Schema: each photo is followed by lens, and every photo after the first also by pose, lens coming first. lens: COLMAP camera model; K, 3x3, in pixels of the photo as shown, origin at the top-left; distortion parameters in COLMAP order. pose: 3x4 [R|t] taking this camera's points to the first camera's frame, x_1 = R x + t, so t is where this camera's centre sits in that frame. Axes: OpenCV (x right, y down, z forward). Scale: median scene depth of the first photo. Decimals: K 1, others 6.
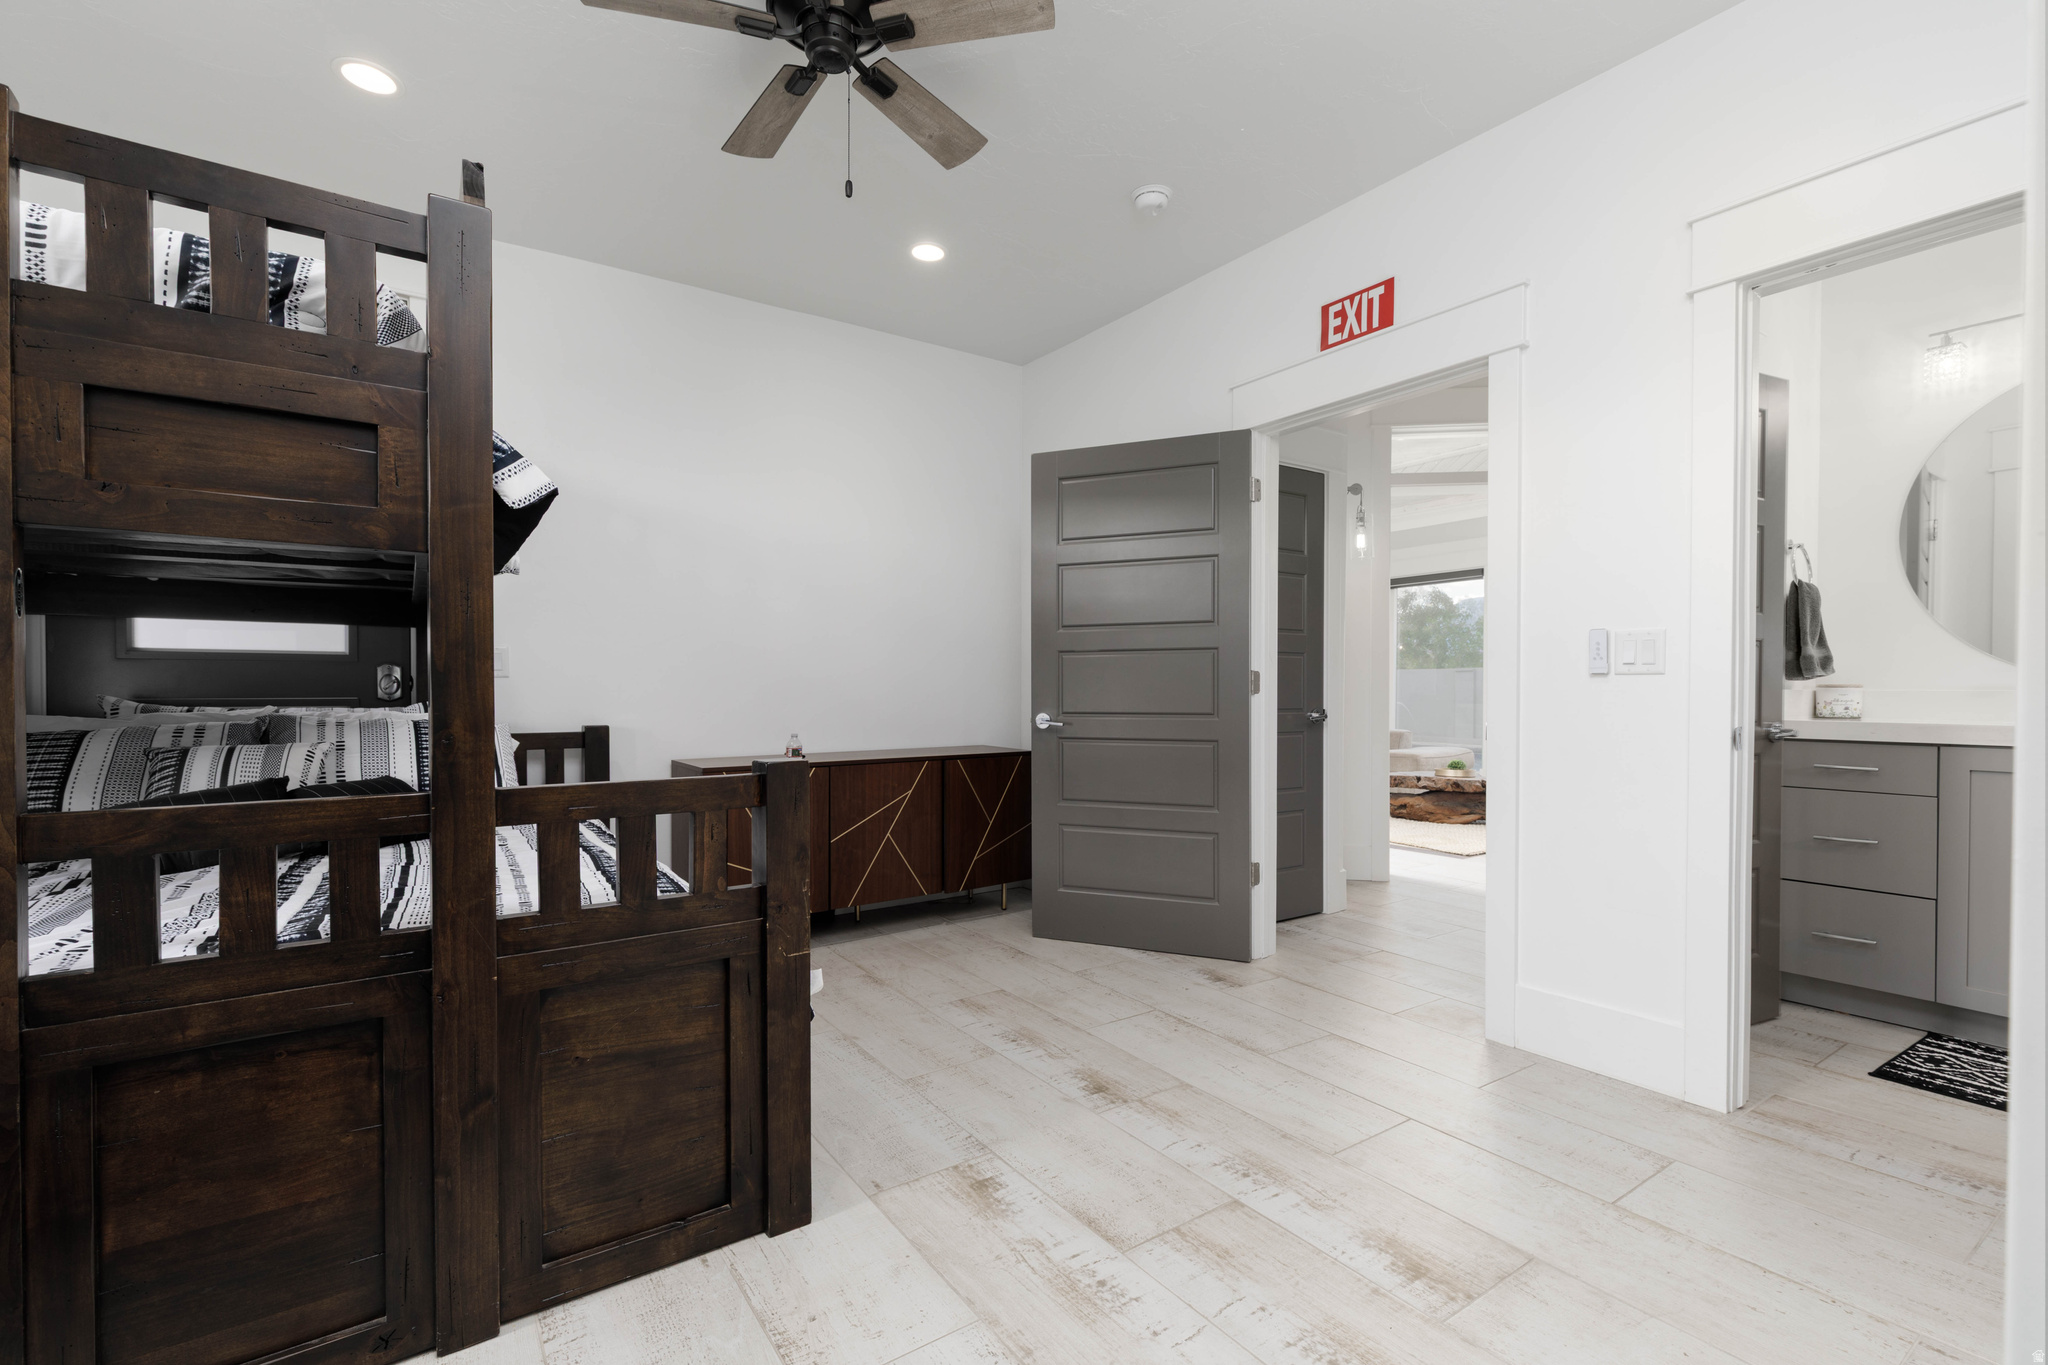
lens RADIAL K [[912.6, 0, 1030.4], [0, 912.6, 694.7], [0, 0, 1]] dist [0.010684, -0.000876]
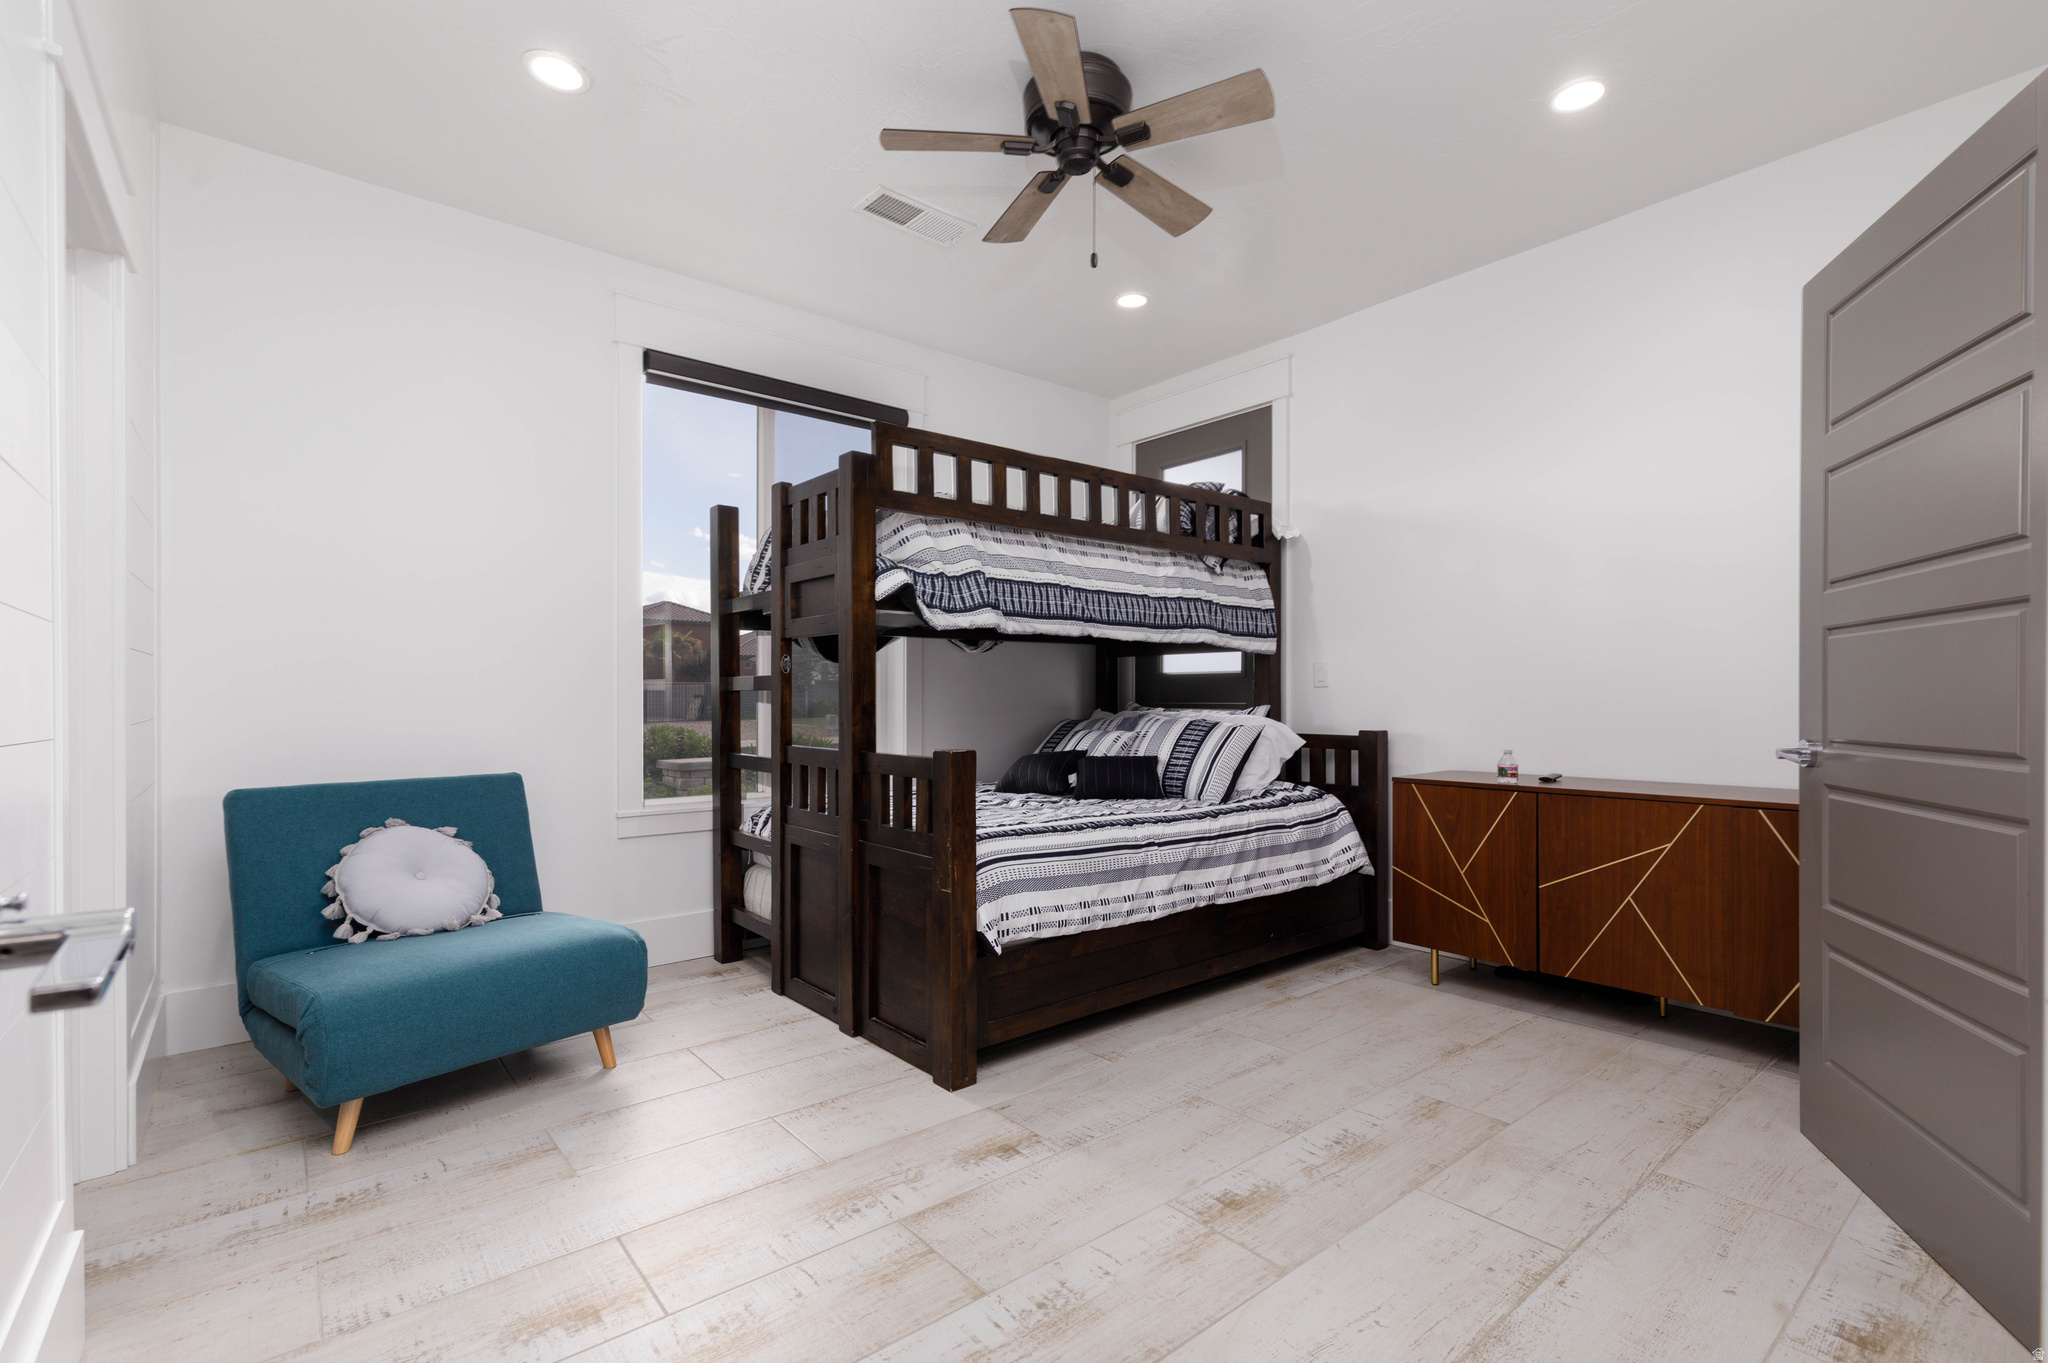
lens RADIAL K [[912.6, 0, 1030.3], [0, 912.6, 691.4], [0, 0, 1]] dist [0.010684, -0.000876]
pose [[0.096964, -0.005414, -0.995273, 0.703030], [-0.004469, 0.999973, -0.005875, -0.005594], [0.995278, 0.005017, 0.096937, 0.617255]]
